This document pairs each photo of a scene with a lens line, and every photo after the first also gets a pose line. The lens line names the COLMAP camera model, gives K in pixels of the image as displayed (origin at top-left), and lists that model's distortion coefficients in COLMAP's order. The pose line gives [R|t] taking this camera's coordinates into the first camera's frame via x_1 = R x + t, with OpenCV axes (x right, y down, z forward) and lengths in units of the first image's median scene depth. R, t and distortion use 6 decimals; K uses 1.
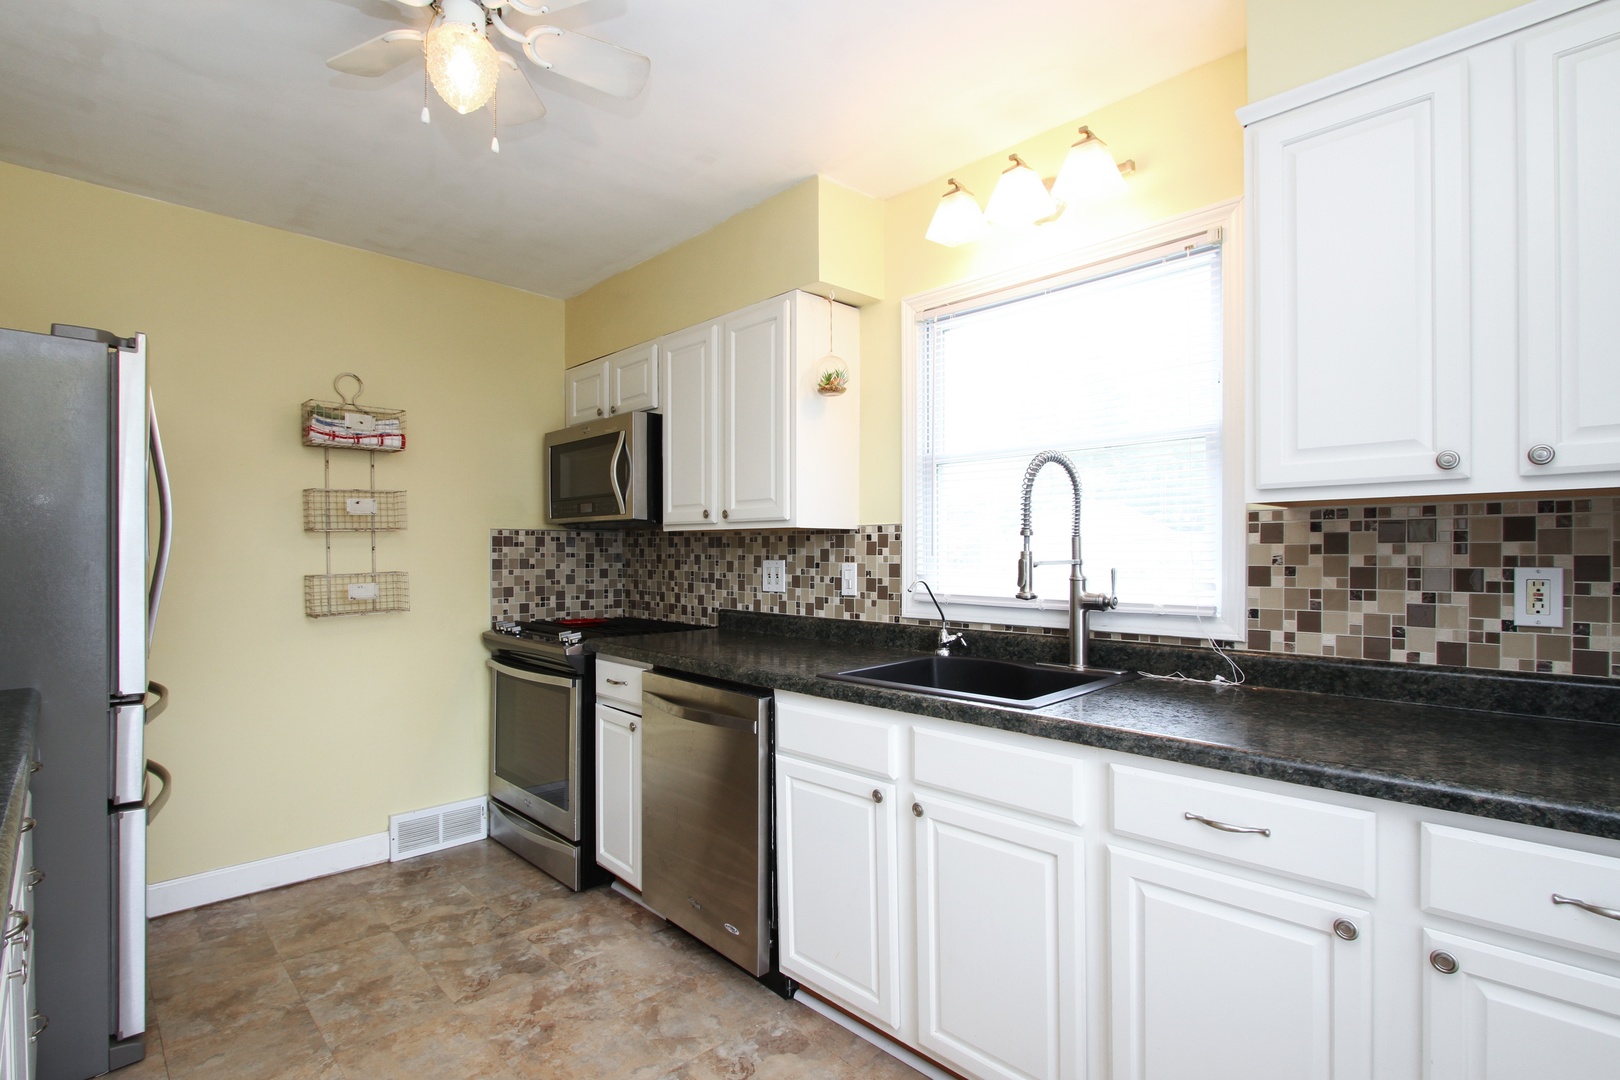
lens RADIAL K [[774.0, 0, 810.1], [0, 774.0, 554.1], [0, 0, 1]] dist [-0.000171, 0.000028]
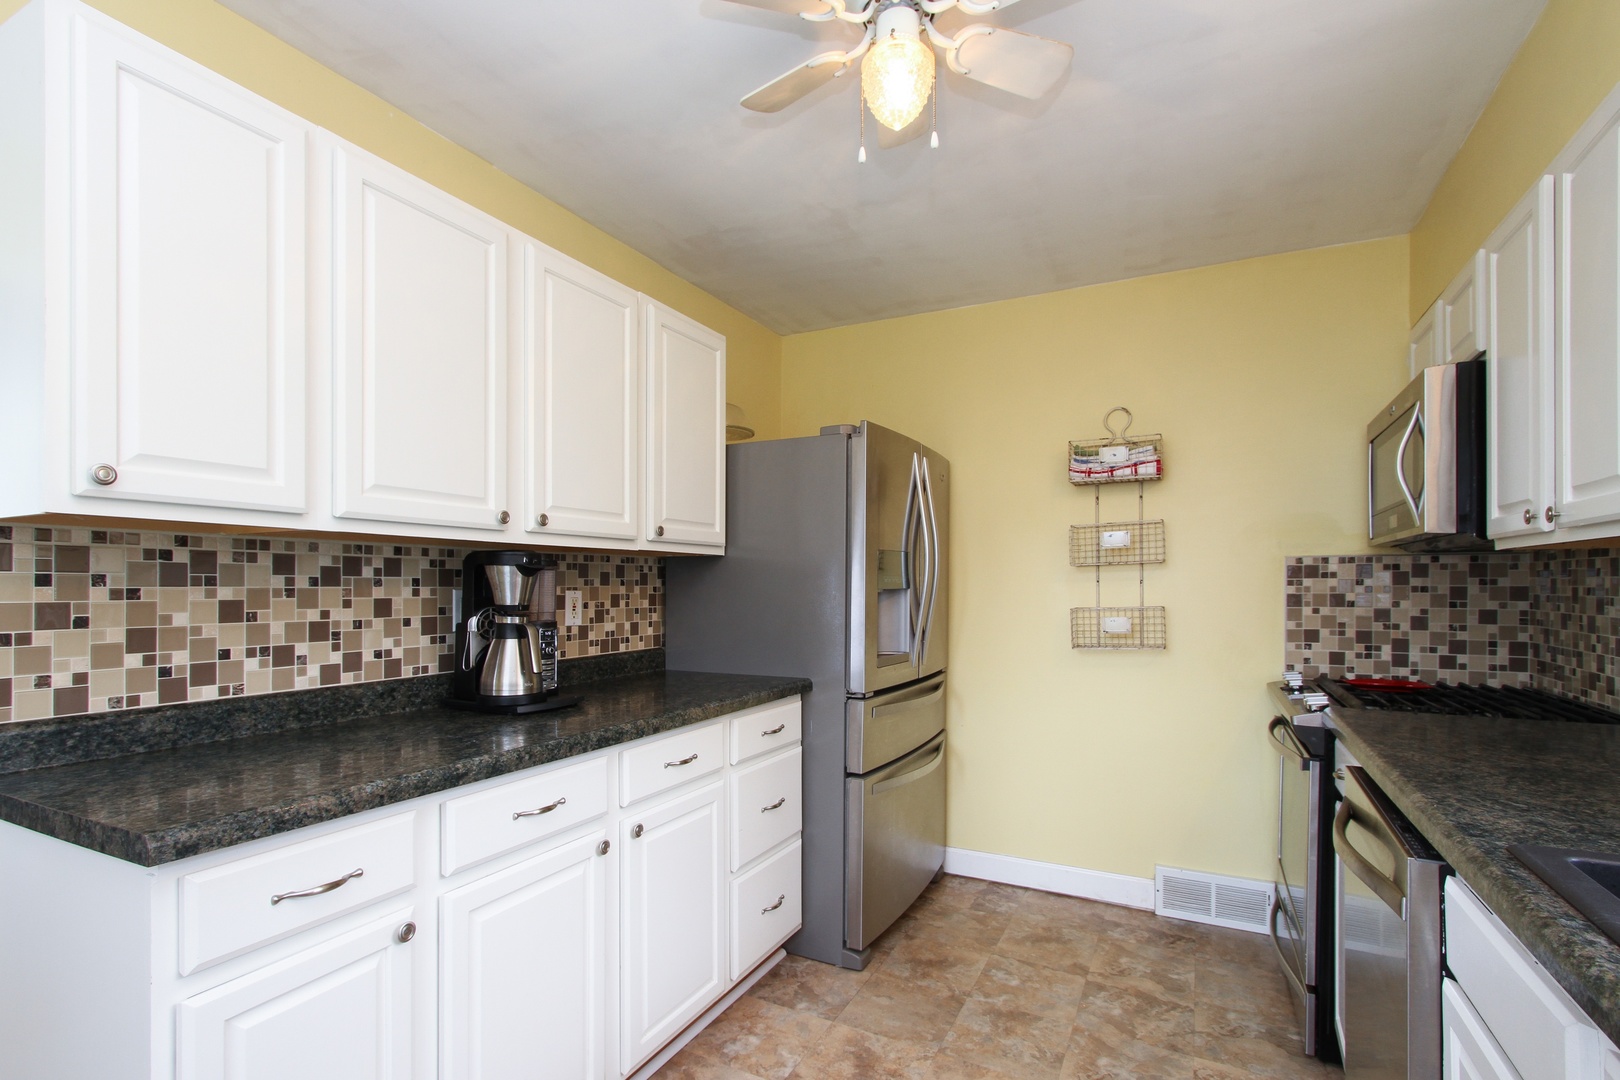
lens RADIAL K [[760.9, 0, 810.4], [0, 760.9, 583.9], [0, 0, 1]] dist [0.000473, -0.000015]
pose [[0.315723, -0.004997, -0.948838, 0.204791], [0.000848, 0.999987, -0.004984, -0.000454], [0.948851, 0.000769, 0.315723, 0.300663]]
